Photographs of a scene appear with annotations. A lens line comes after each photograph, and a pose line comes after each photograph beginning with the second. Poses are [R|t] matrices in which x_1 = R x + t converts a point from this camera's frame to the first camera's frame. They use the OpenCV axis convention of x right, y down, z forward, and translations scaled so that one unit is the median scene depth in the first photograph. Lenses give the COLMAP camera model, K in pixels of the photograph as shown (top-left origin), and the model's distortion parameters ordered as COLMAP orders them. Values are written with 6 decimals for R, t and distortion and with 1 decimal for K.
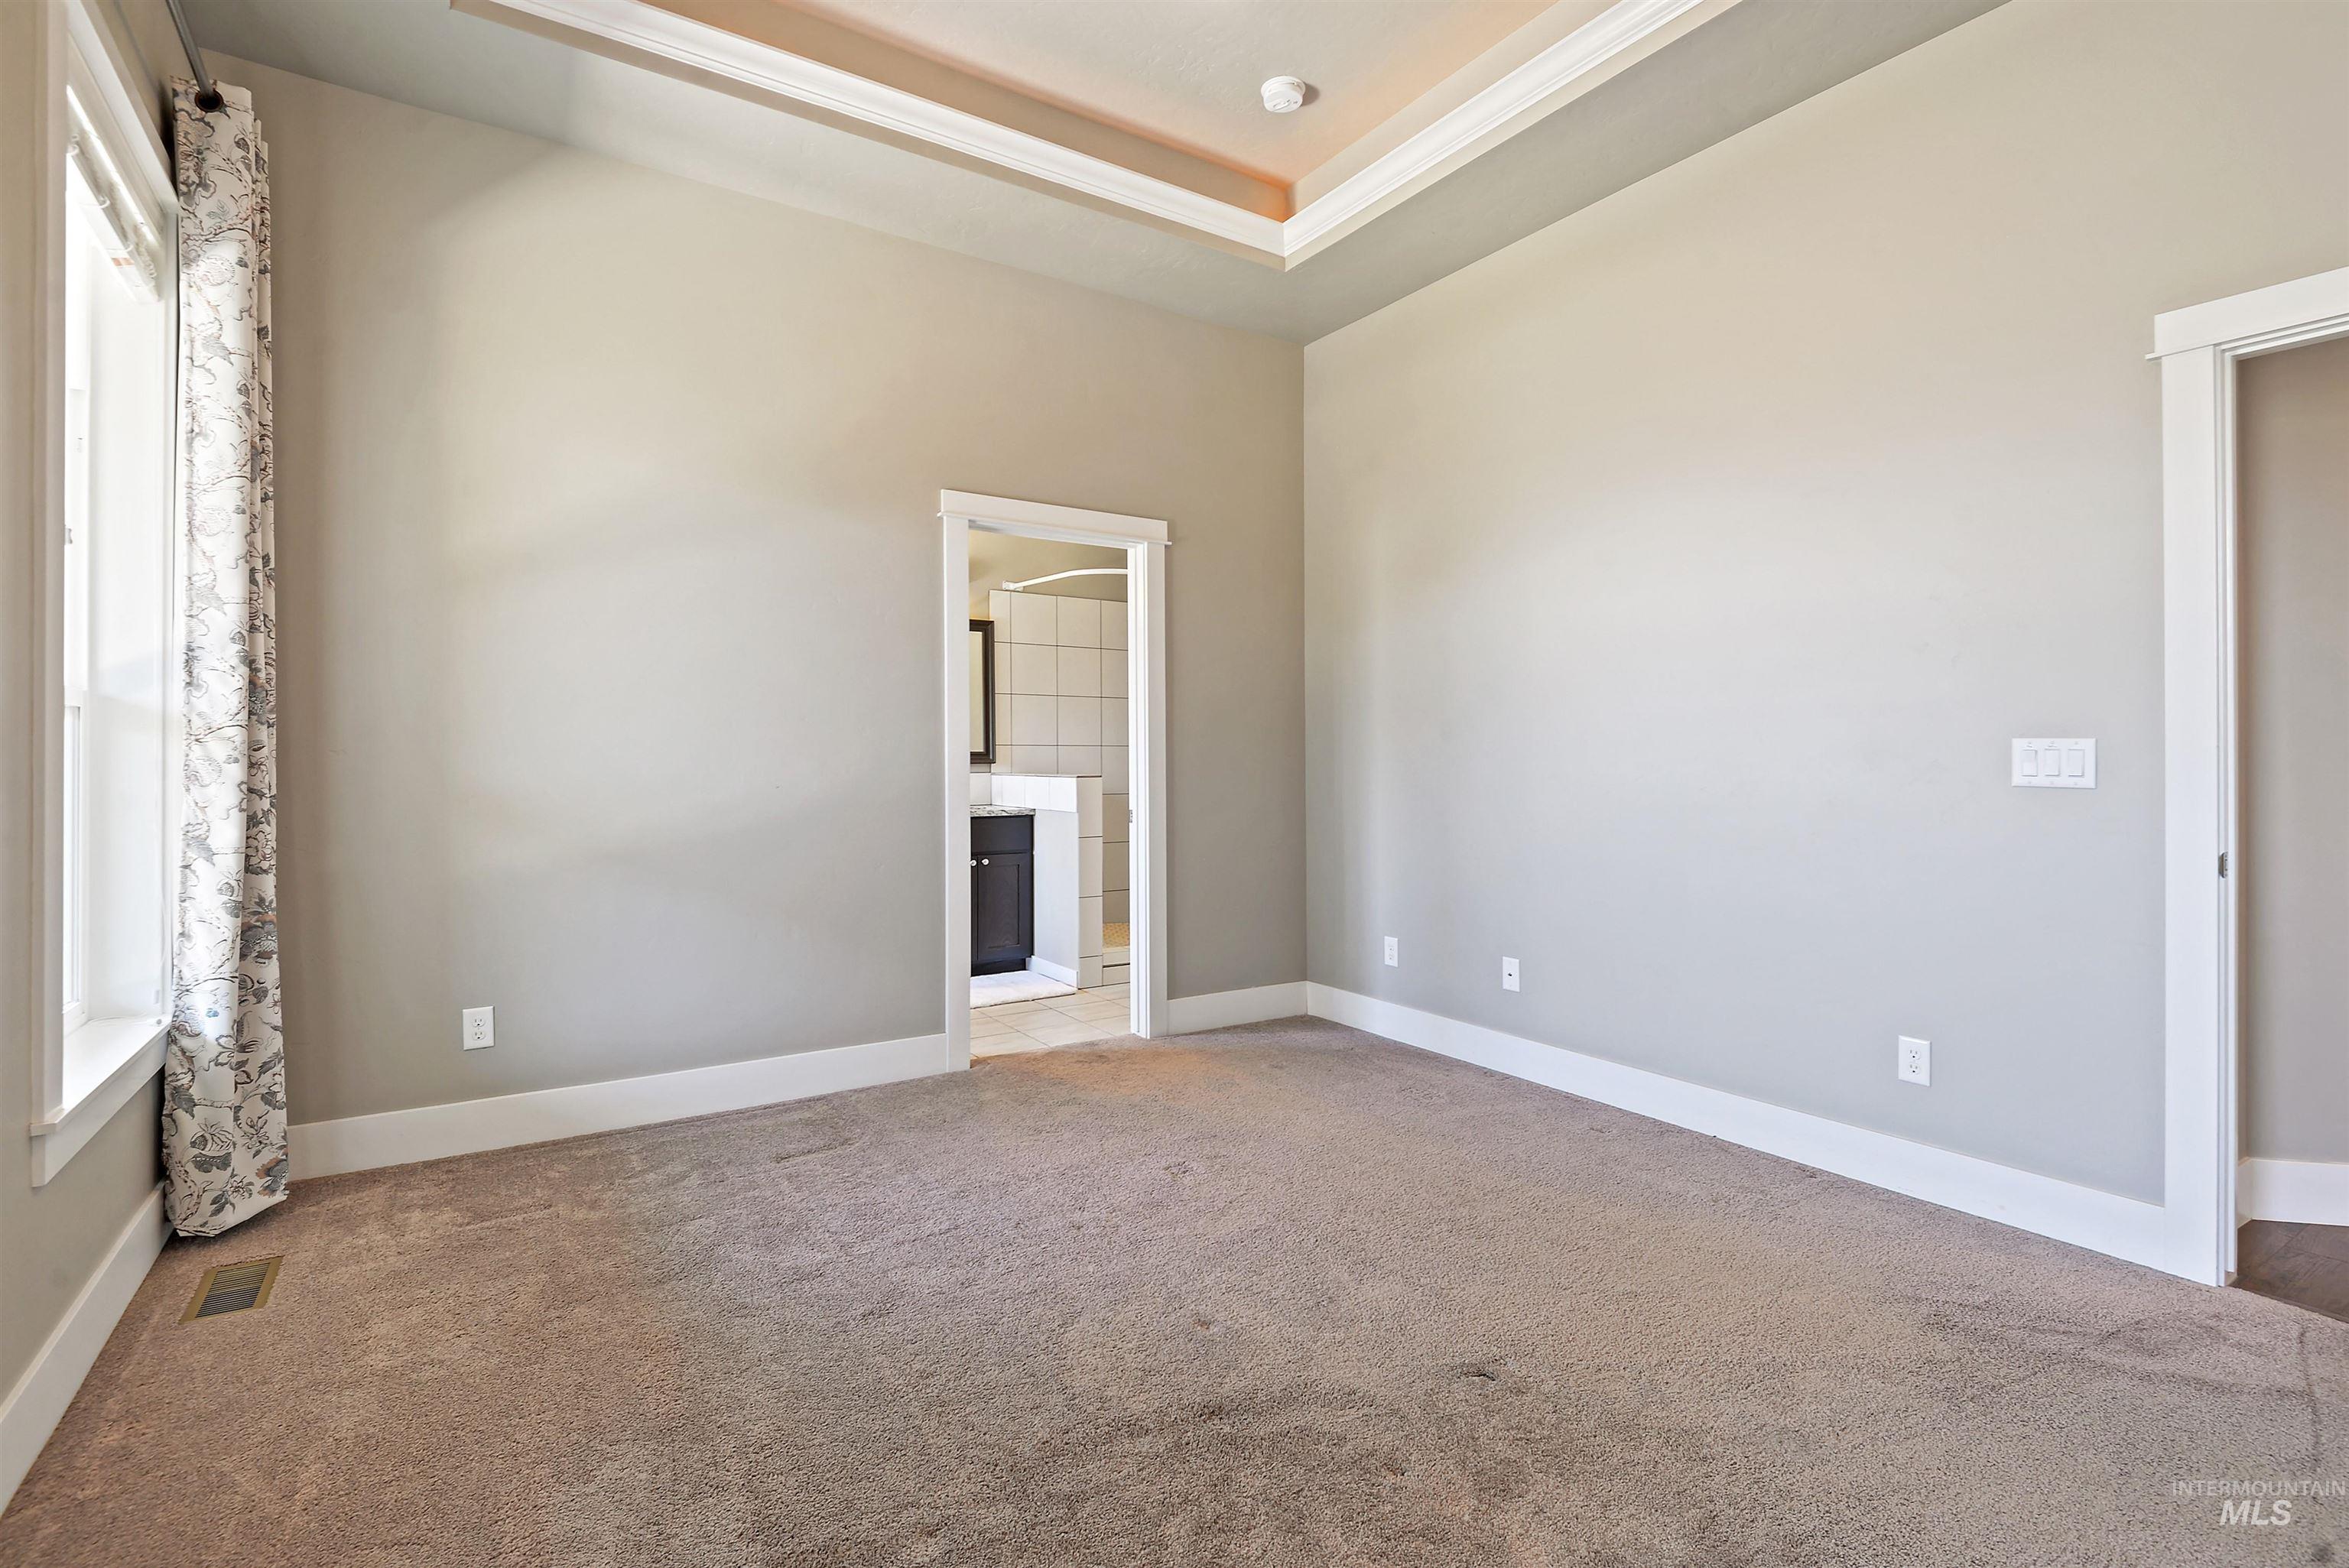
lens RADIAL K [[1067.1, 0, 1157.6], [0, 1067.1, 762.4], [0, 0, 1]] dist [-0.008987, -0.001840]
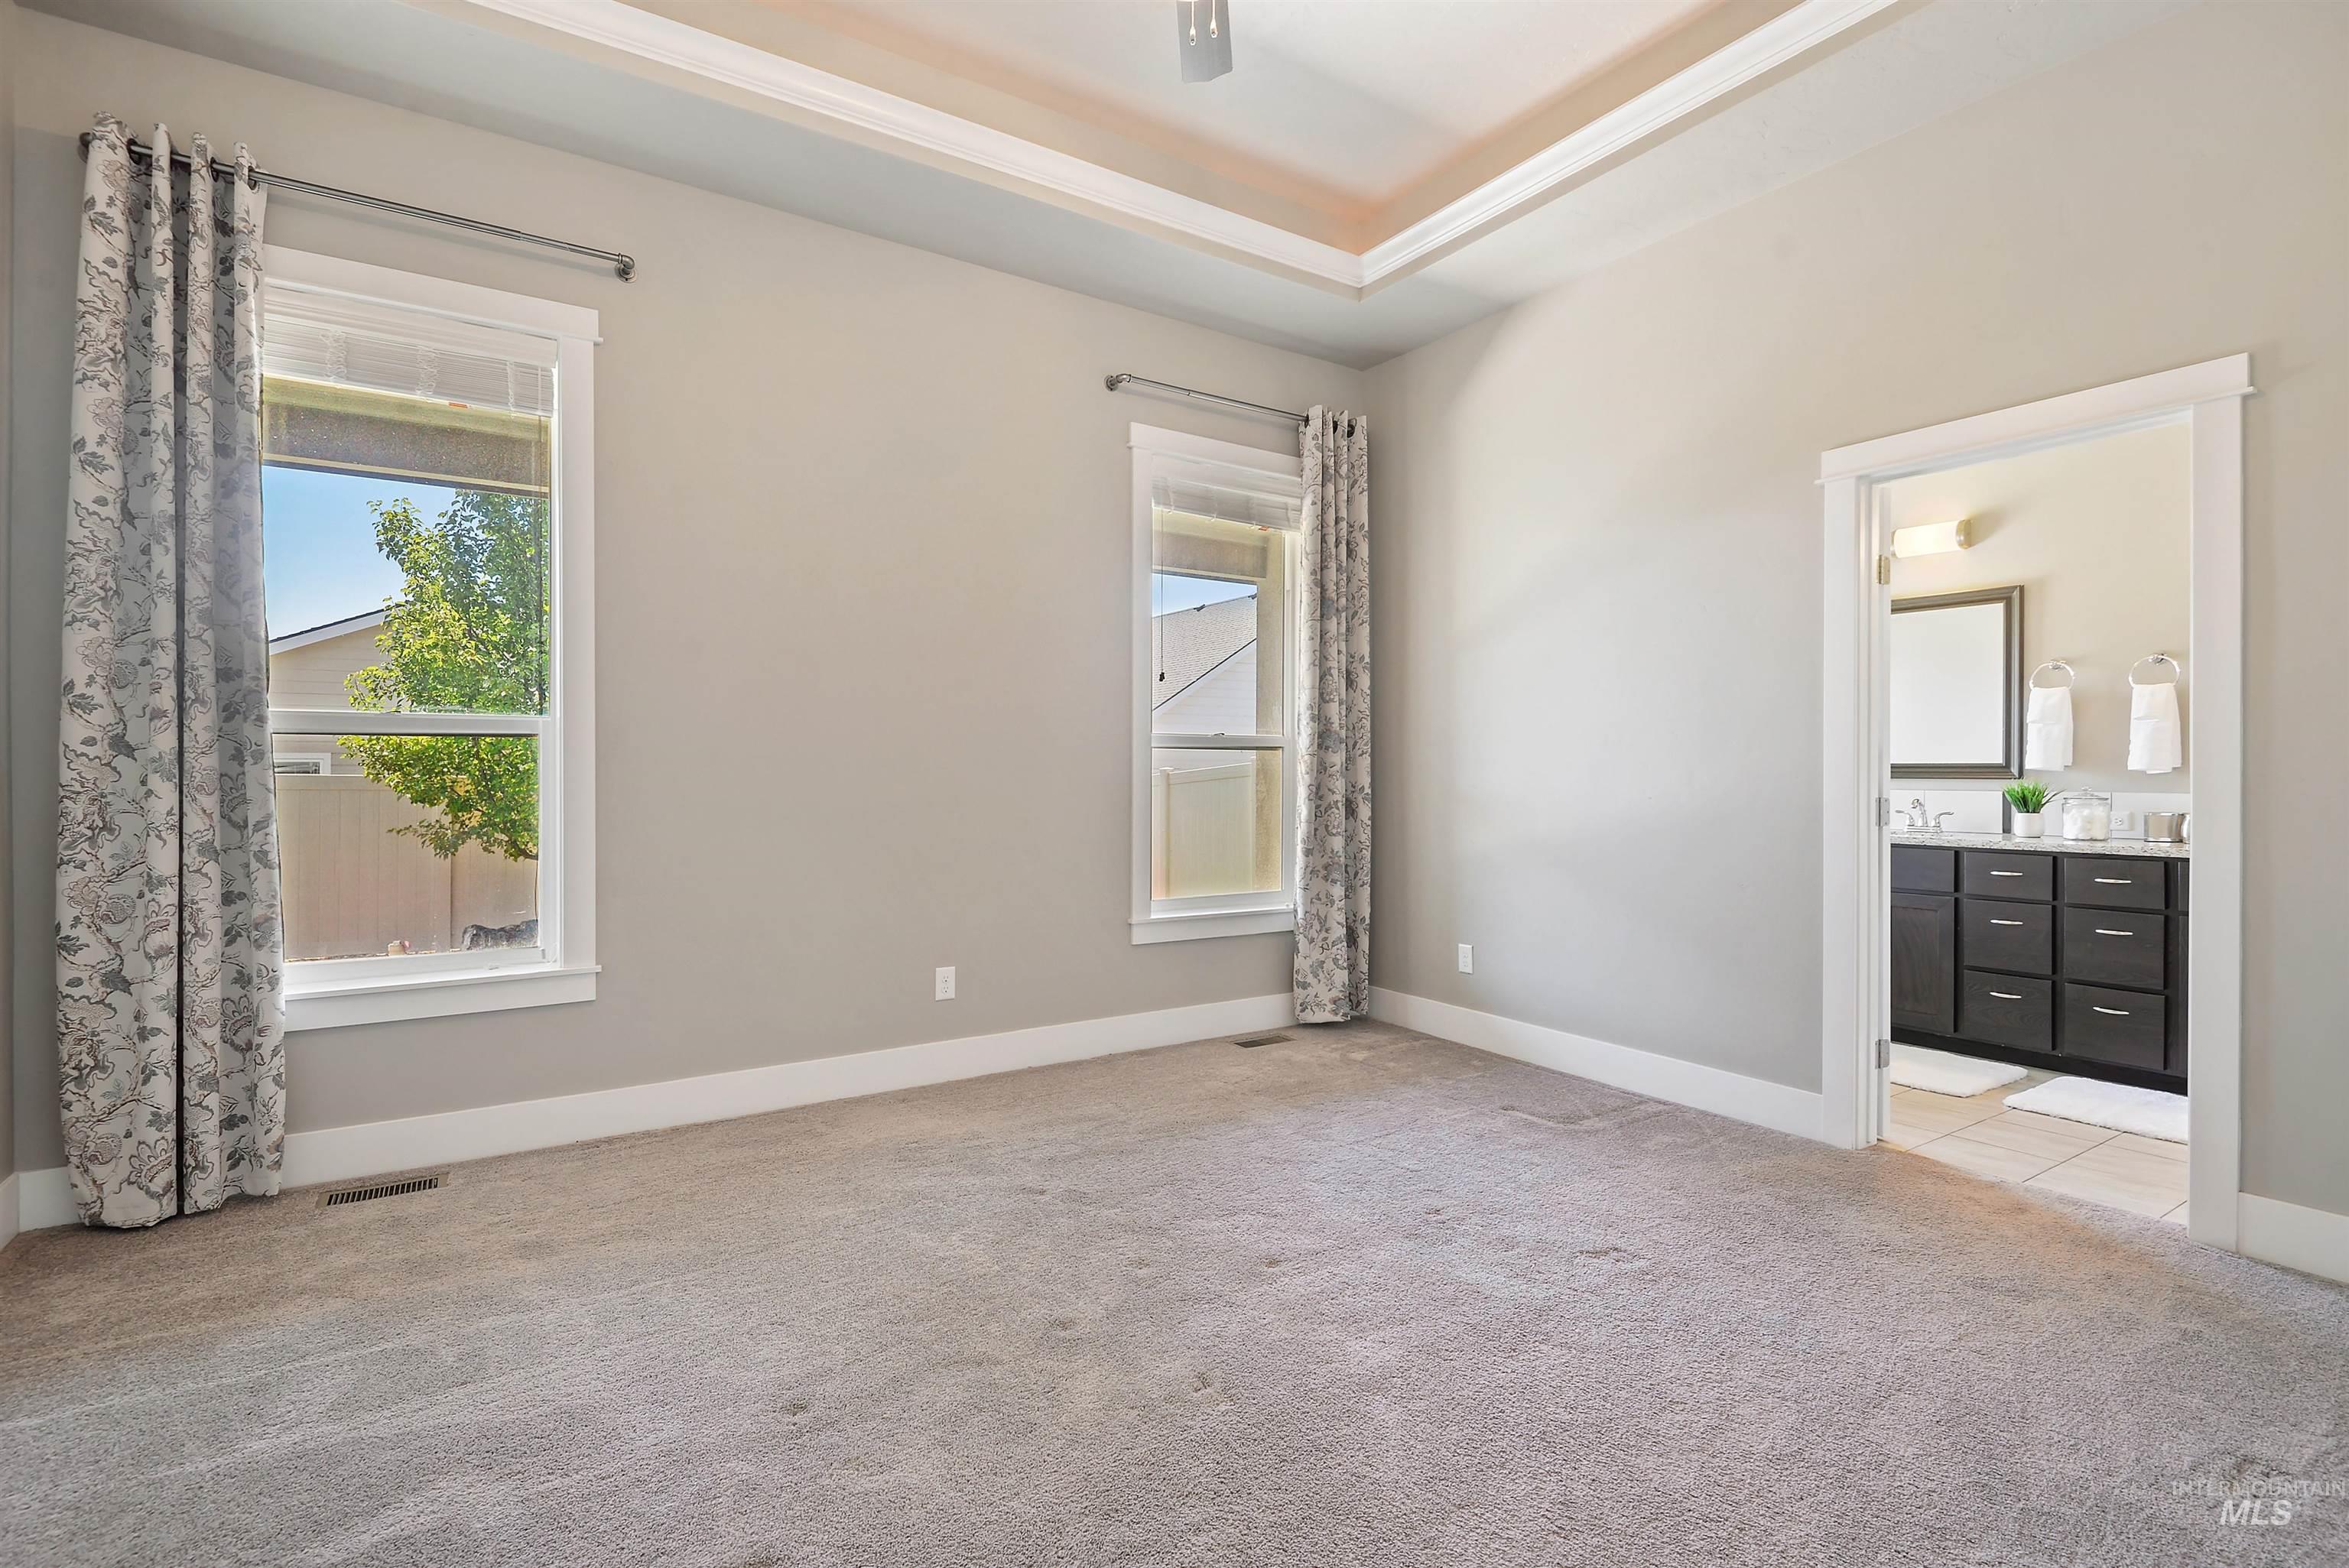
lens RADIAL K [[1067.1, 0, 1156.4], [0, 1067.1, 781.4], [0, 0, 1]] dist [-0.008987, -0.001840]
pose [[-0.006310, 0.009604, -0.999934, 0.748543], [-0.000386, 0.999954, 0.009607, -0.003148], [0.999980, 0.000446, -0.006306, 0.551106]]
